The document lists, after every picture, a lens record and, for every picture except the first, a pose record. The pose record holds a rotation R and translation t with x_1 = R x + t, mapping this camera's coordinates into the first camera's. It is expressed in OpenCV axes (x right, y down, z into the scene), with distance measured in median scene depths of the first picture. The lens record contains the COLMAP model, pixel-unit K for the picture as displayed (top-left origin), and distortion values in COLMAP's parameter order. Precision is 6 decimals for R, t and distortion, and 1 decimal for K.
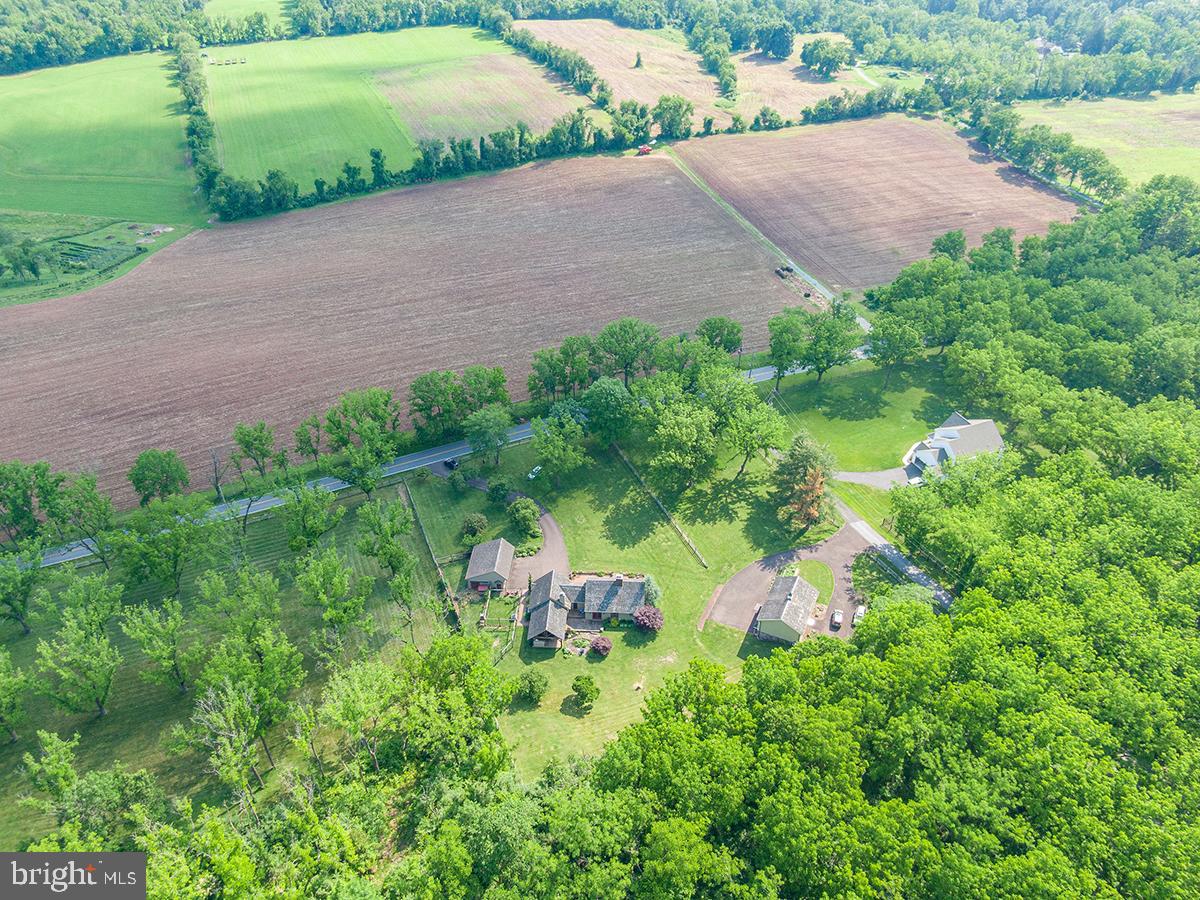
lens RADIAL K [[869.6, 0, 600.9], [0, 869.6, 452.4], [0, 0, 1]] dist [0.004692, -0.012558]
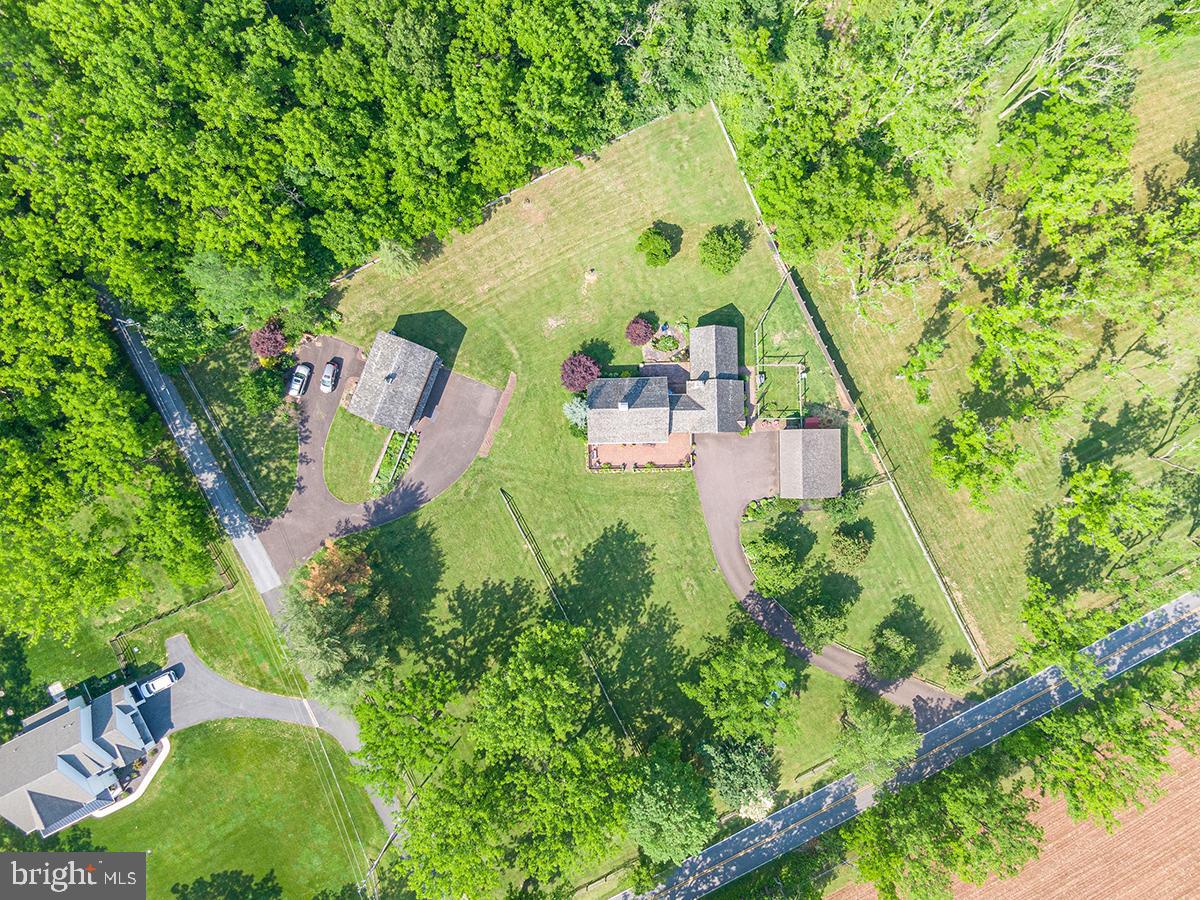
lens RADIAL K [[869.6, 0, 592.3], [0, 869.6, 451.2], [0, 0, 1]] dist [0.004692, -0.012558]
pose [[-0.997846, 0.065118, 0.007921, 0.021393], [-0.033143, -0.604684, 0.795776, -0.217281], [0.056609, 0.793799, 0.605539, 0.295523]]
